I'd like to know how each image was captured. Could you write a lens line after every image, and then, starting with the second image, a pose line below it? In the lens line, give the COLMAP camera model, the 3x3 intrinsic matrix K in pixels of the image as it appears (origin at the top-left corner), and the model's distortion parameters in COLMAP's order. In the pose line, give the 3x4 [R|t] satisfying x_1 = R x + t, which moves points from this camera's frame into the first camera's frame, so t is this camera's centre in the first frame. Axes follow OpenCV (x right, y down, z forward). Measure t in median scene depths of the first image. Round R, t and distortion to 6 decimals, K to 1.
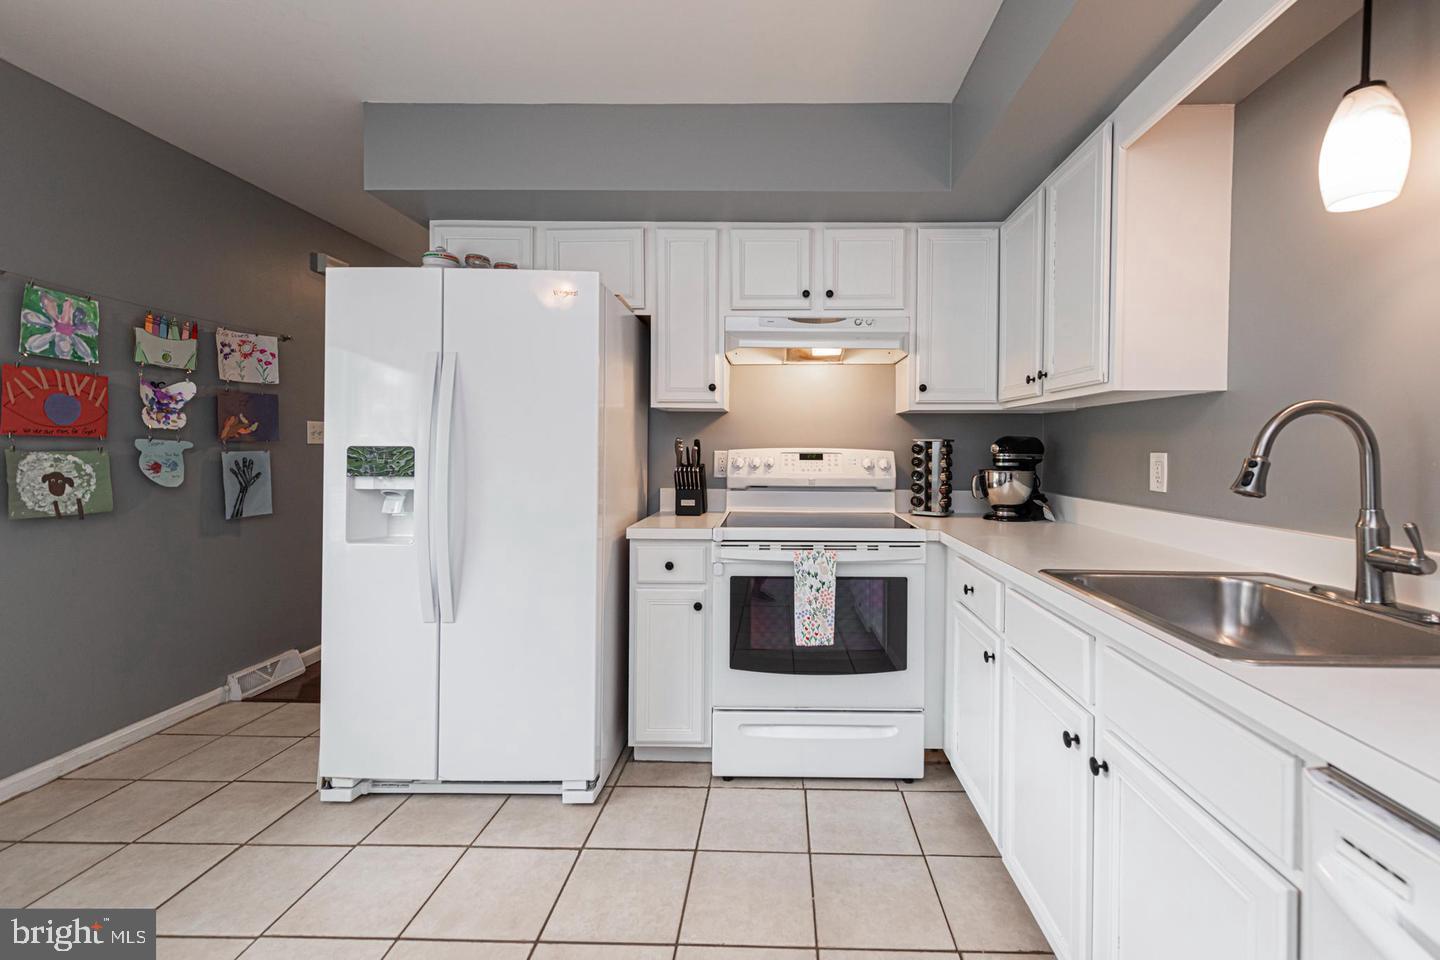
lens RADIAL K [[598.3, 0, 764.5], [0, 598.3, 453.5], [0, 0, 1]] dist [0.016041, -0.005760]
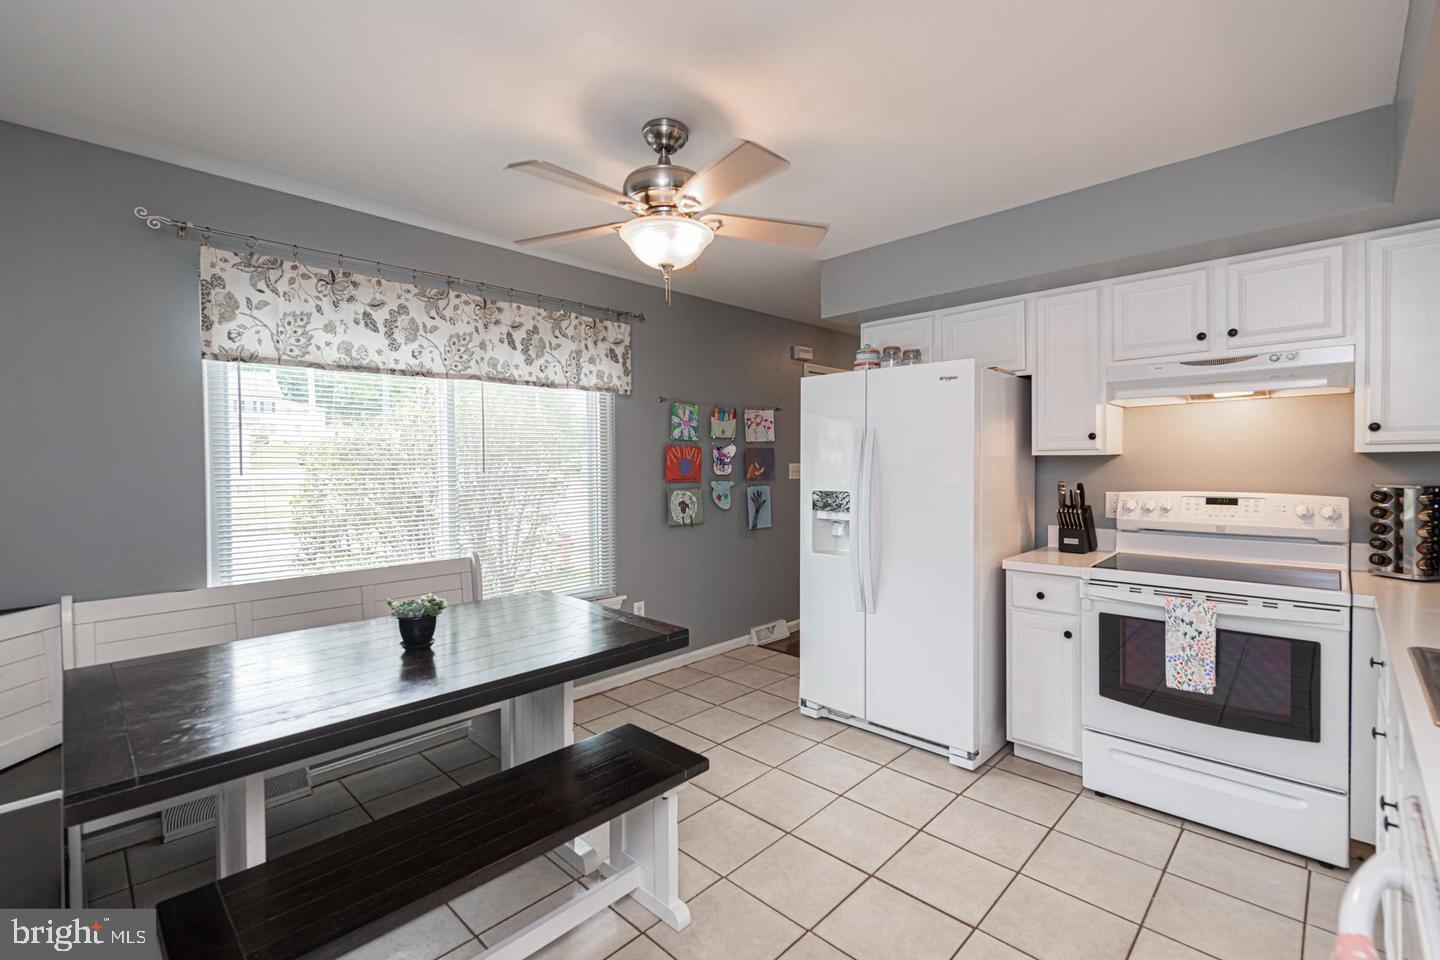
lens RADIAL K [[626.6, 0, 719.2], [0, 626.6, 472.1], [0, 0, 1]] dist [0.001097, -0.000048]
pose [[0.730102, -0.001808, -0.683336, 0.209036], [0.007717, 0.999955, 0.005599, -0.062141], [0.683295, -0.009361, 0.730082, -0.304835]]
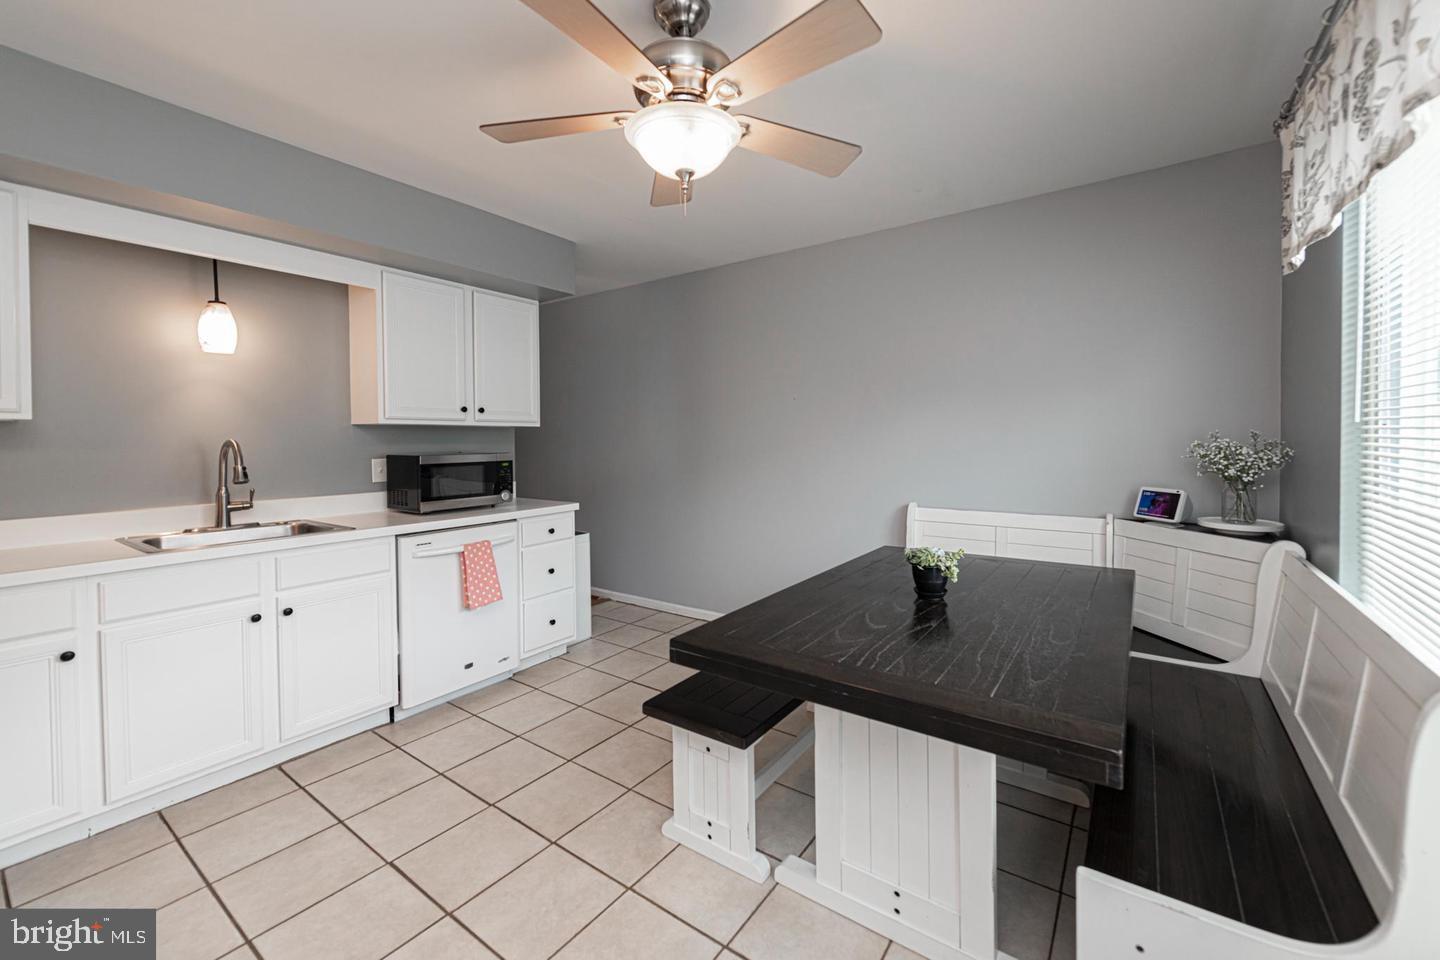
lens RADIAL K [[574.2, 0, 721.8], [0, 574.2, 474.1], [0, 0, 1]] dist [0.002102, -0.000048]
pose [[-0.821979, -0.027121, 0.568872, -0.881494], [0.012896, 0.997723, 0.066199, -0.038277], [-0.569372, 0.061750, -0.819757, 0.836356]]
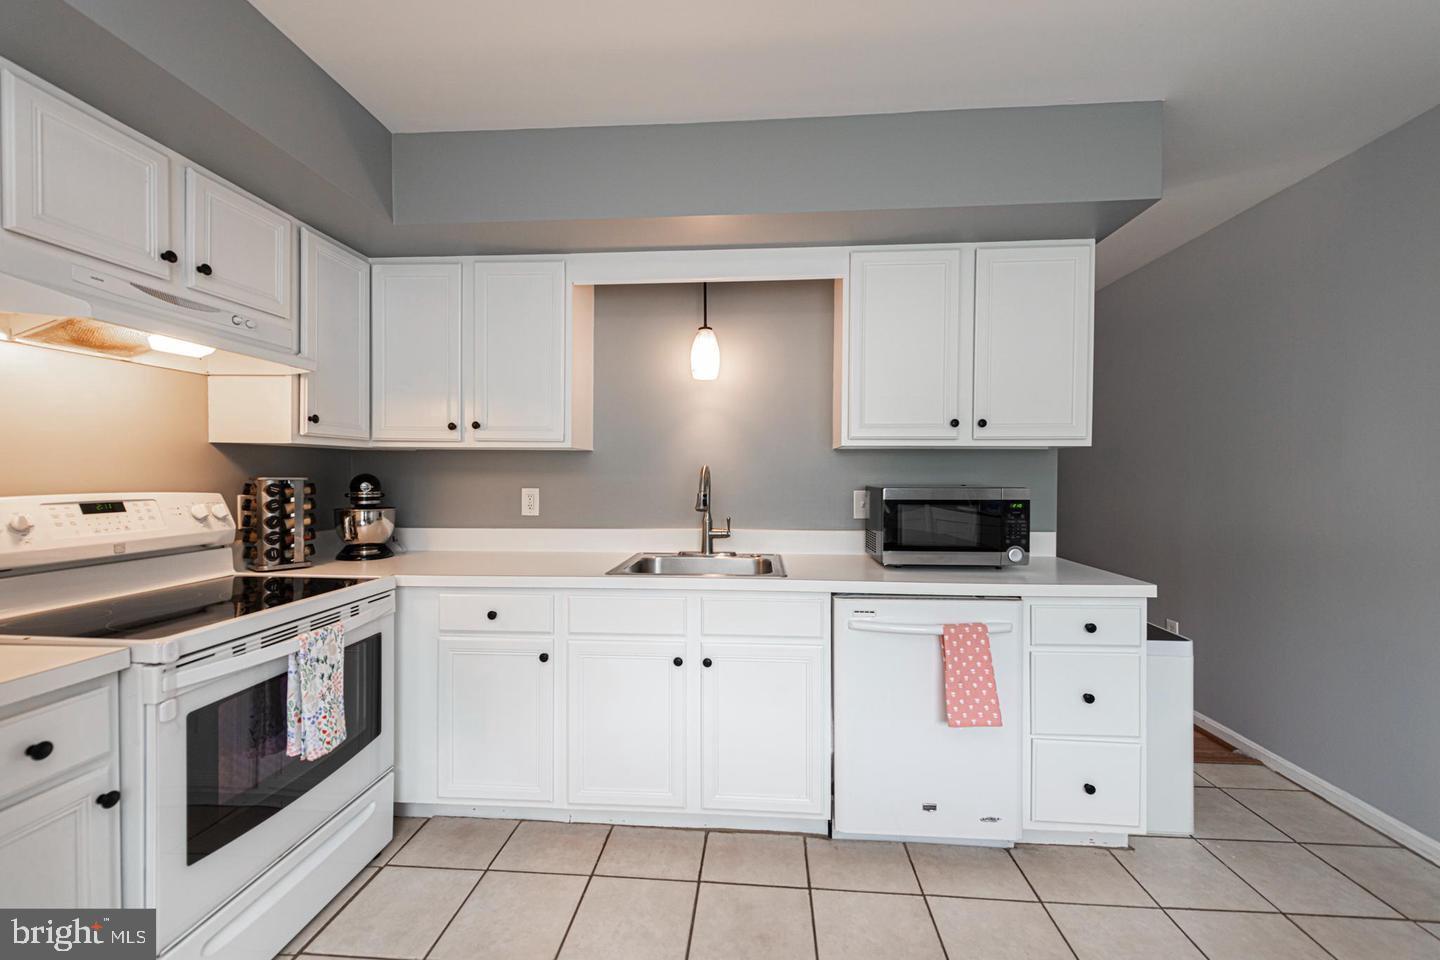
lens RADIAL K [[574.2, 0, 721.8], [0, 574.2, 474.1], [0, 0, 1]] dist [0.002102, -0.000048]
pose [[0.050799, -0.006004, 0.998691, -0.570540], [0.006857, 0.999960, 0.005663, -0.033357], [-0.998685, 0.006560, 0.050838, 0.407292]]
